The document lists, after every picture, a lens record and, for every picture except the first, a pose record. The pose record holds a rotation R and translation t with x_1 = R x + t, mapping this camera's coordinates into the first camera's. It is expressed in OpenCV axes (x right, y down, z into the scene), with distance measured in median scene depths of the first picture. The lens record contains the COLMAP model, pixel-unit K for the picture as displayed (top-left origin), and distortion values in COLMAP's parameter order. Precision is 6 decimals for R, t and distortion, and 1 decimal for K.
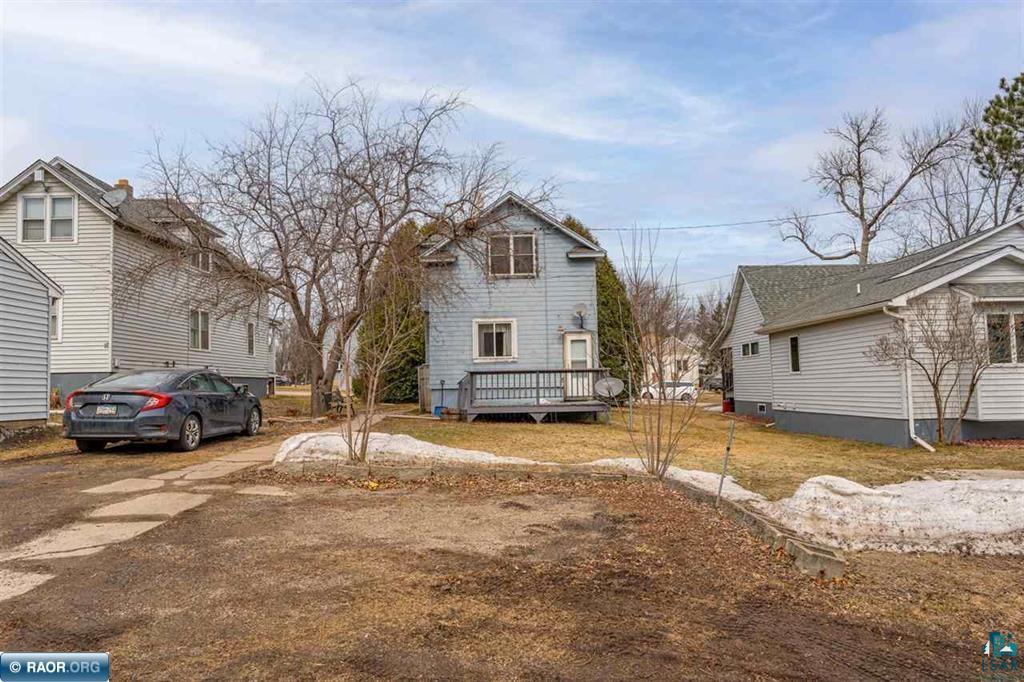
lens RADIAL K [[697.0, 0, 511.3], [0, 697.0, 337.5], [0, 0, 1]] dist [-0.004103, -0.001005]
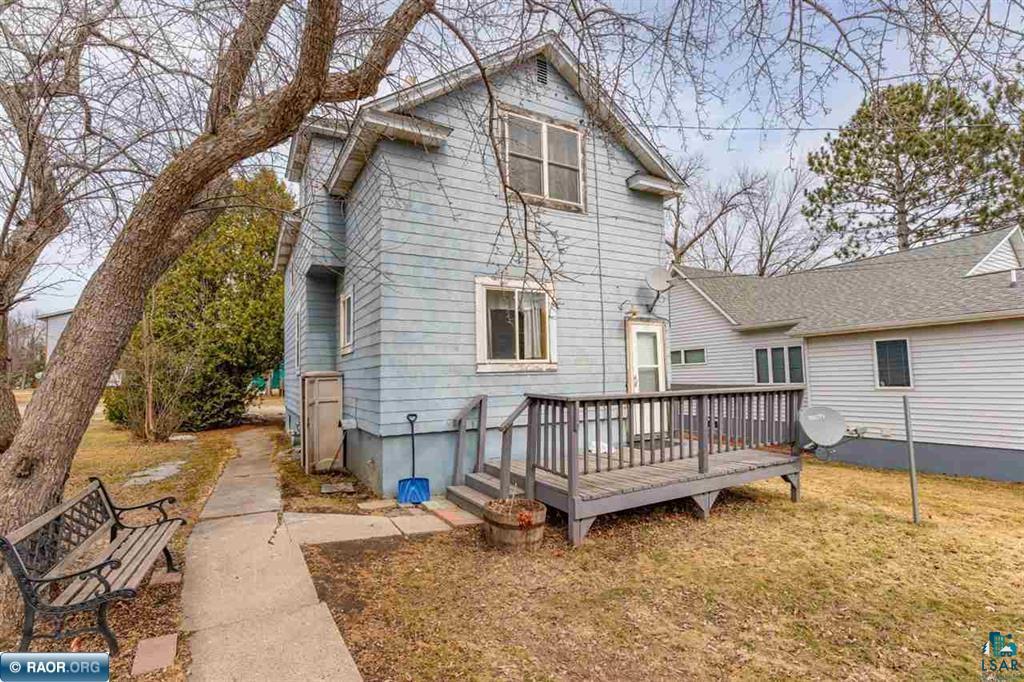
lens RADIAL K [[477.9, 0, 513.3], [0, 477.9, 346.6], [0, 0, 1]] dist [0.002583, 0.000005]
pose [[0.875590, 0.031652, 0.482016, -0.184956], [-0.026662, 0.999496, -0.017201, 0.024243], [-0.482318, 0.002210, 0.875994, 0.710346]]
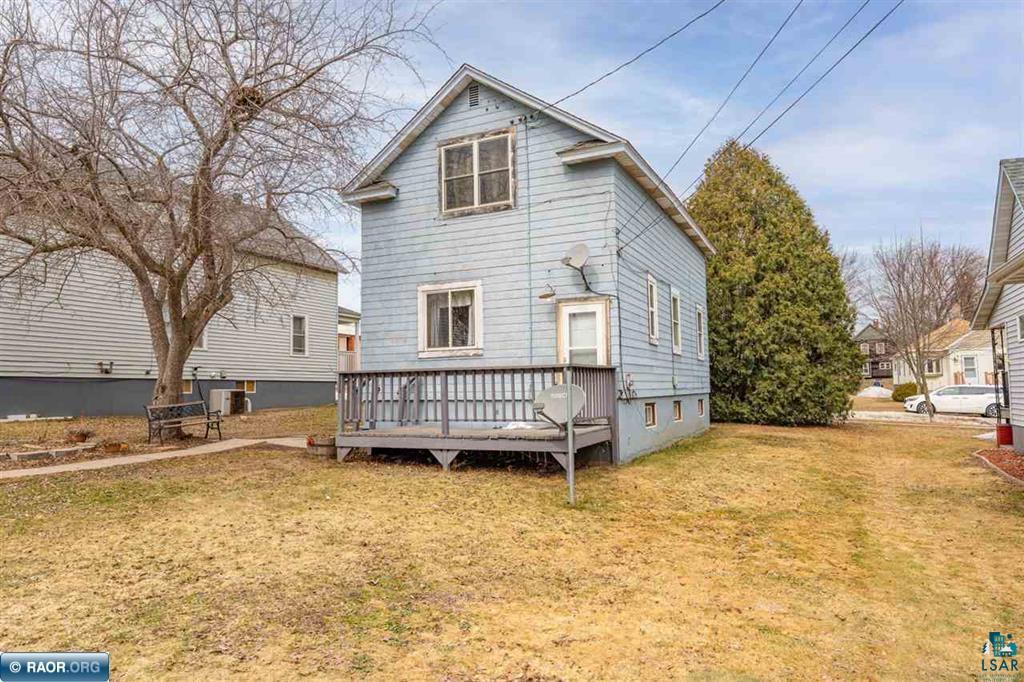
lens RADIAL K [[673.4, 0, 507.7], [0, 673.4, 346.9], [0, 0, 1]] dist [0.010128, 0.000554]
pose [[0.901098, -0.022786, -0.433017, 0.269861], [0.027156, 0.999624, 0.003910, 0.026382], [0.432765, -0.015283, 0.901377, 0.500162]]
